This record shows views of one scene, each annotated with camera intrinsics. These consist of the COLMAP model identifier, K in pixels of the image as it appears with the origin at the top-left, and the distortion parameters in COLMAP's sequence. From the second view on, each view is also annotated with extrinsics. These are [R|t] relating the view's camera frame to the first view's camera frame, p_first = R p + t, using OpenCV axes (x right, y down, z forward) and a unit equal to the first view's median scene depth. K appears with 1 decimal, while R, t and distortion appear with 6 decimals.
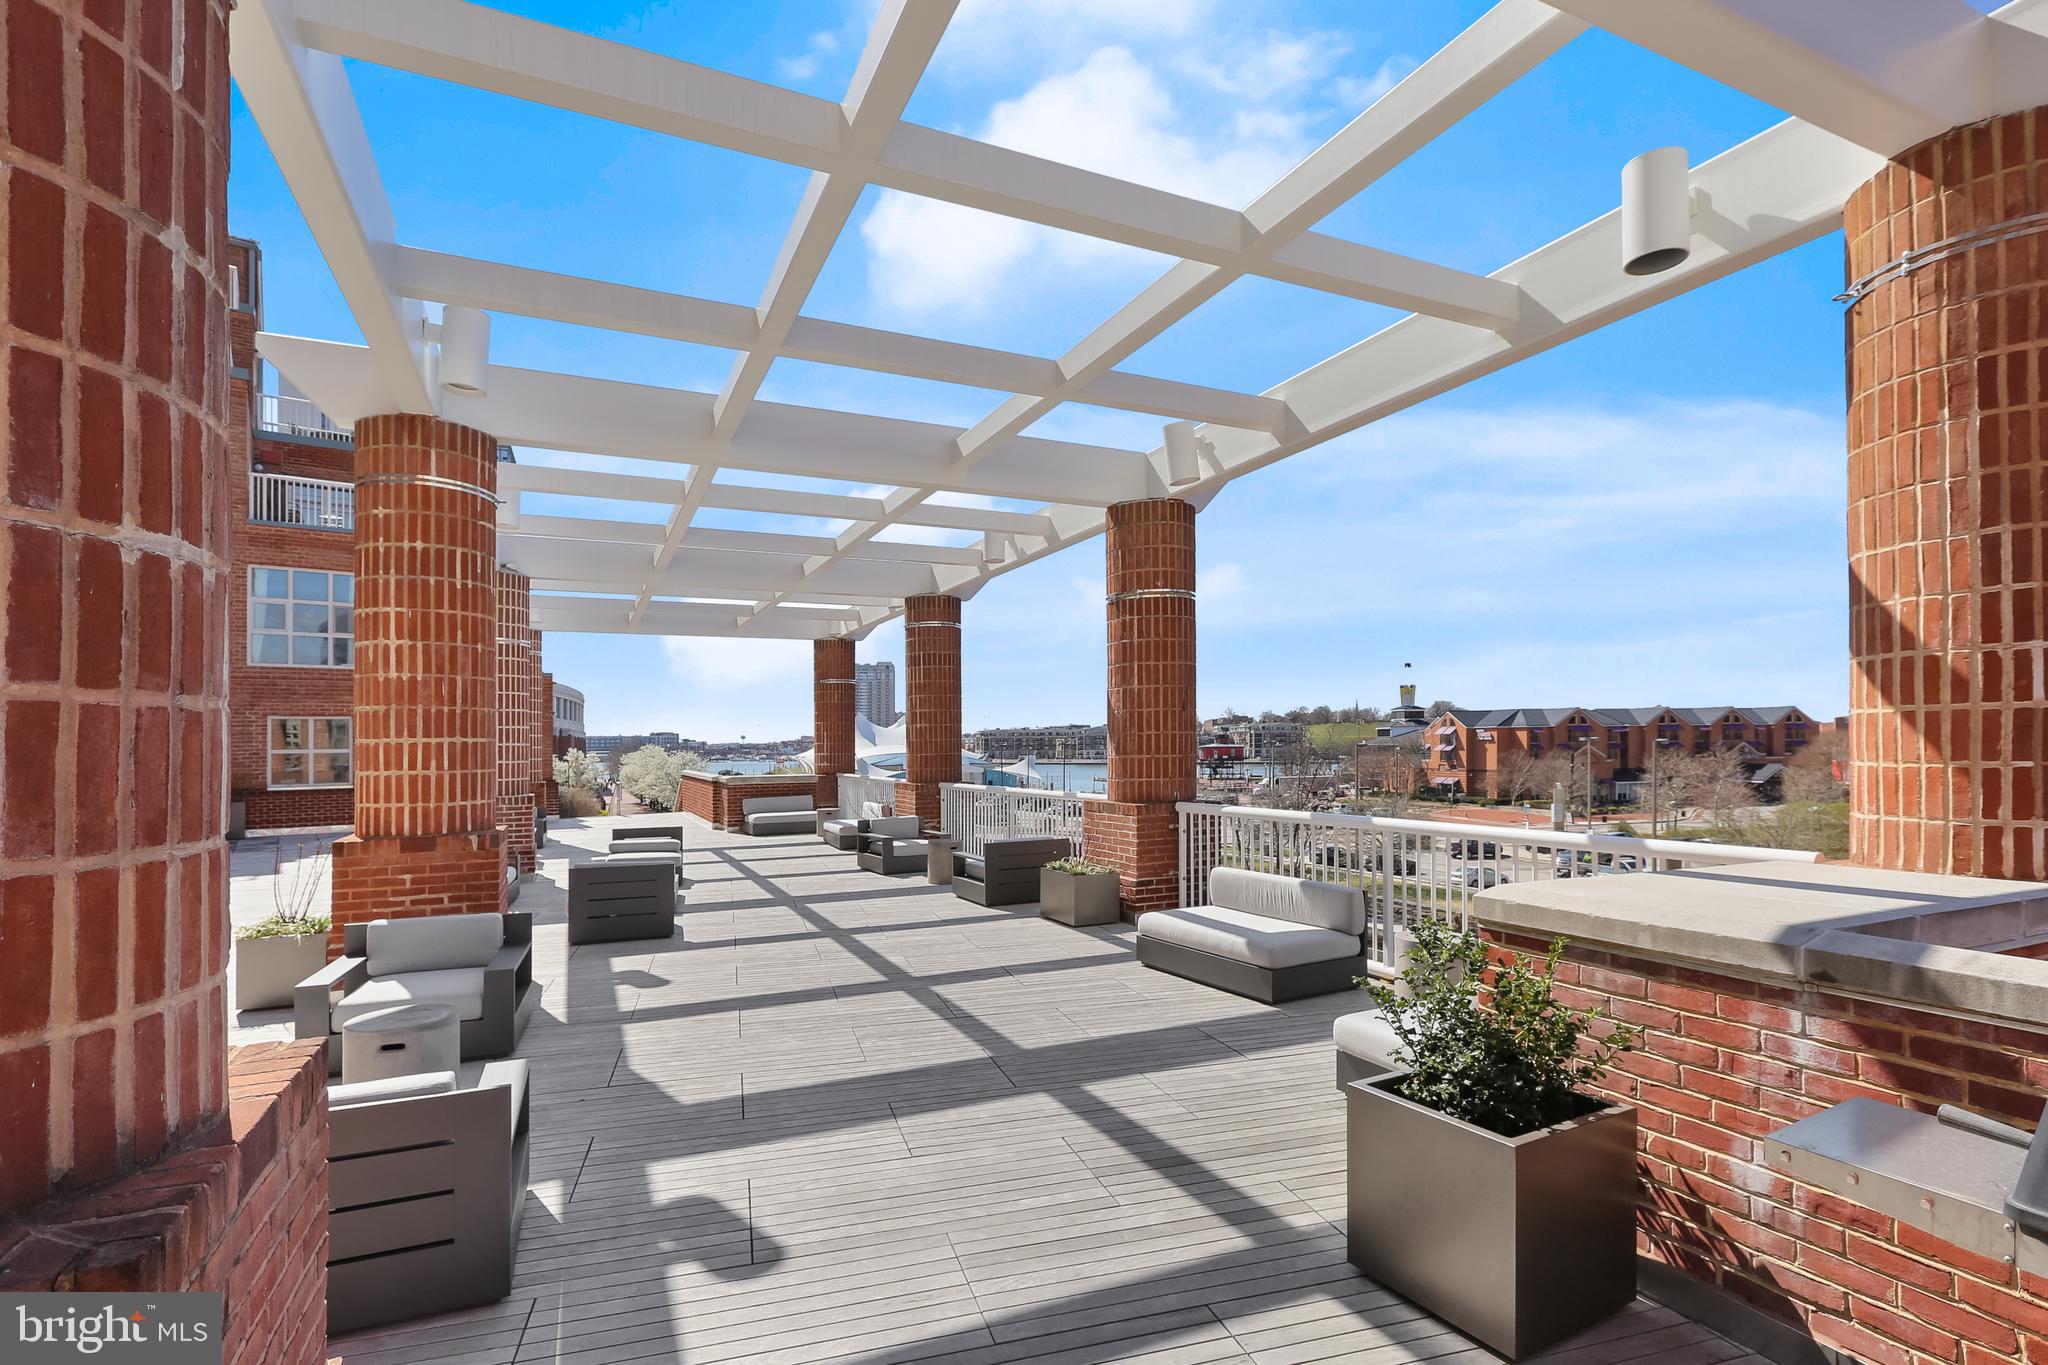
lens RADIAL K [[954.1, 0, 1024.7], [0, 954.1, 729.1], [0, 0, 1]] dist [-0.000593, -0.000187]
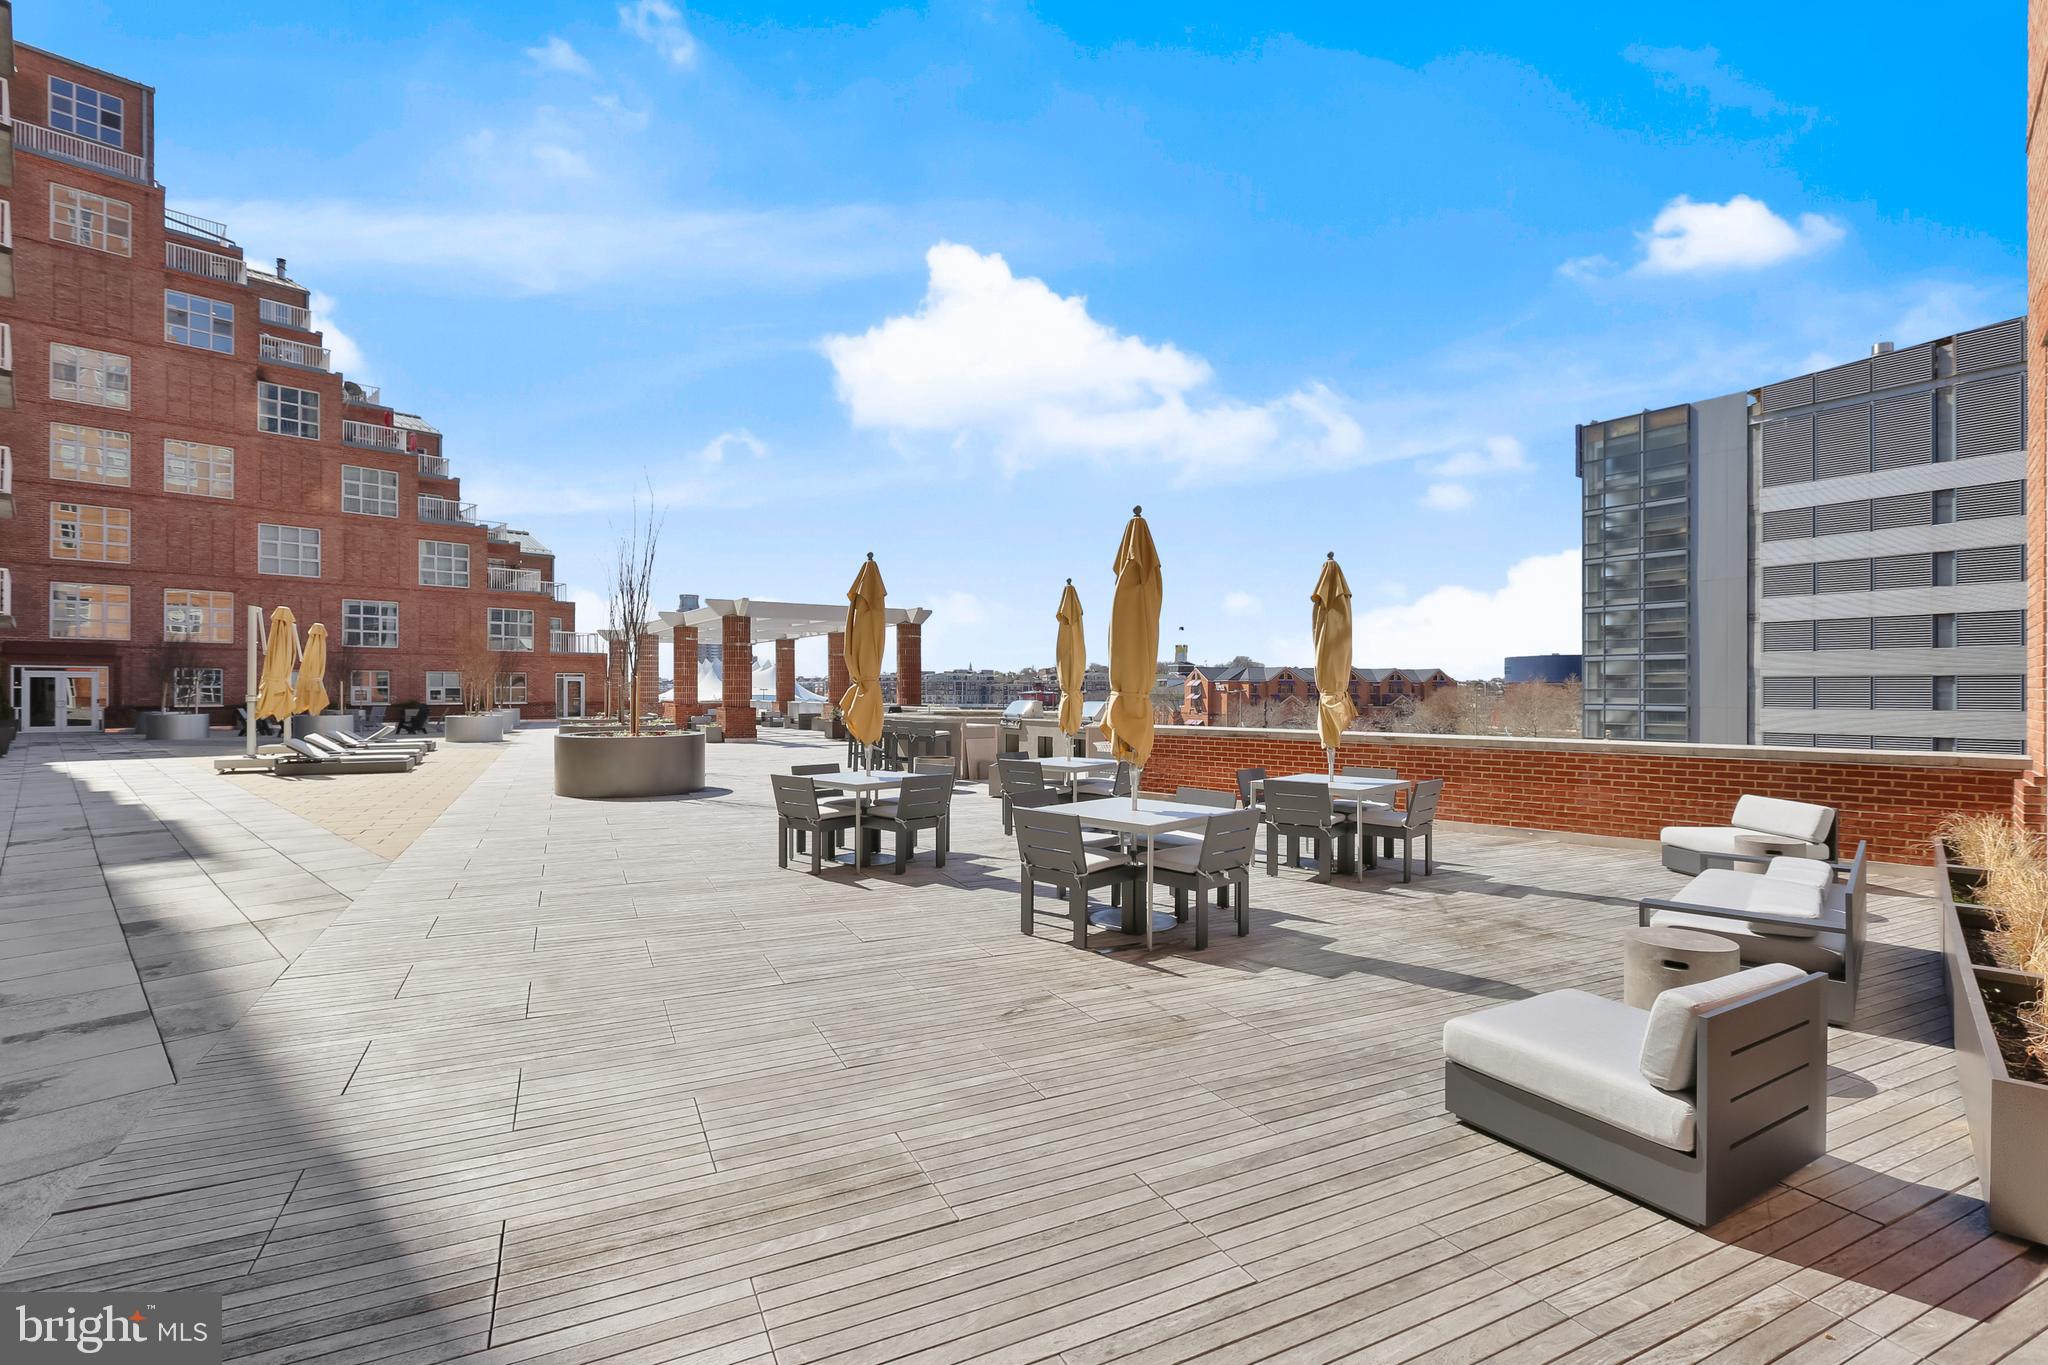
lens RADIAL K [[939.4, 0, 1013.0], [0, 939.4, 681.1], [0, 0, 1]] dist [0.001513, 0.000499]
pose [[0.989074, 0.015722, 0.146576, 0.019867], [-0.016705, 0.999845, 0.005476, -0.003967], [-0.146468, -0.007865, 0.989184, -0.224944]]
